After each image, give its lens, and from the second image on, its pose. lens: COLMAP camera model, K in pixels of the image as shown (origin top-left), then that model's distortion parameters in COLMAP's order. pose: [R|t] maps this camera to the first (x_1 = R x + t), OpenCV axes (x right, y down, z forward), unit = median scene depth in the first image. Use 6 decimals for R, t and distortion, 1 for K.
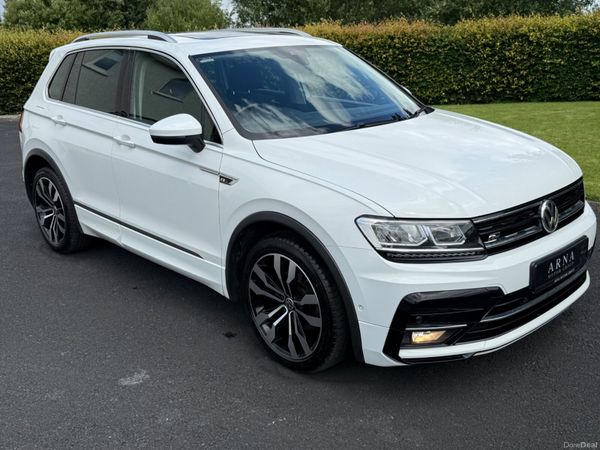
lens RADIAL K [[628.3, 0, 297.9], [0, 628.3, 222.8], [0, 0, 1]] dist [0.044005, 0.000000]
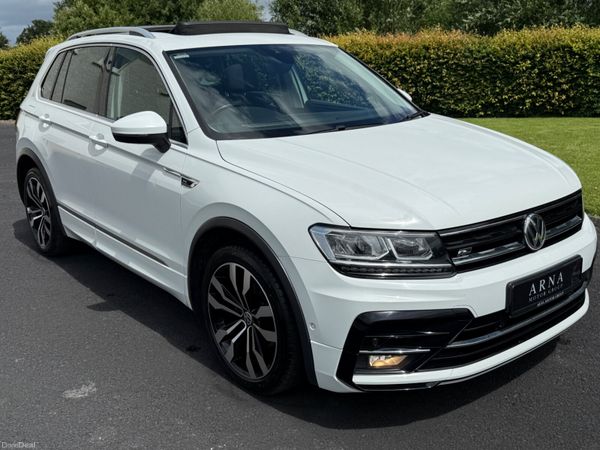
lens RADIAL K [[628.3, 0, 297.1], [0, 628.3, 229.6], [0, 0, 1]] dist [0.044005, 0.000000]
pose [[0.997290, 0.032031, -0.066239, 0.118925], [-0.032631, 0.999436, -0.007994, 0.004467], [0.065946, 0.010134, 0.997772, 0.087799]]
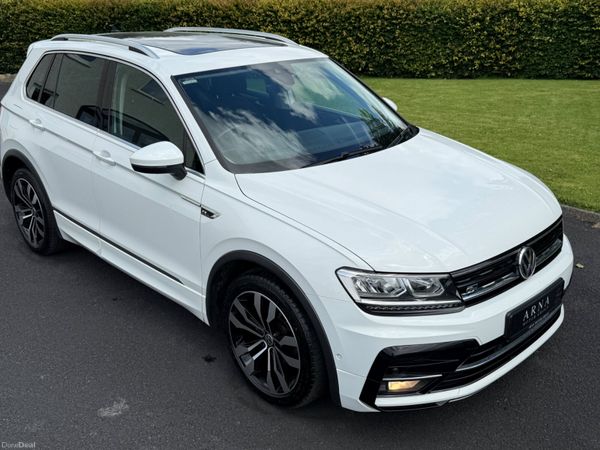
lens RADIAL K [[628.3, 0, 297.9], [0, 628.3, 224.0], [0, 0, 1]] dist [0.044005, 0.000000]
pose [[0.999437, 0.019844, 0.027055, 0.002248], [-0.021684, 0.997347, 0.069491, -0.130340], [-0.025604, -0.070039, 0.997216, 0.004281]]
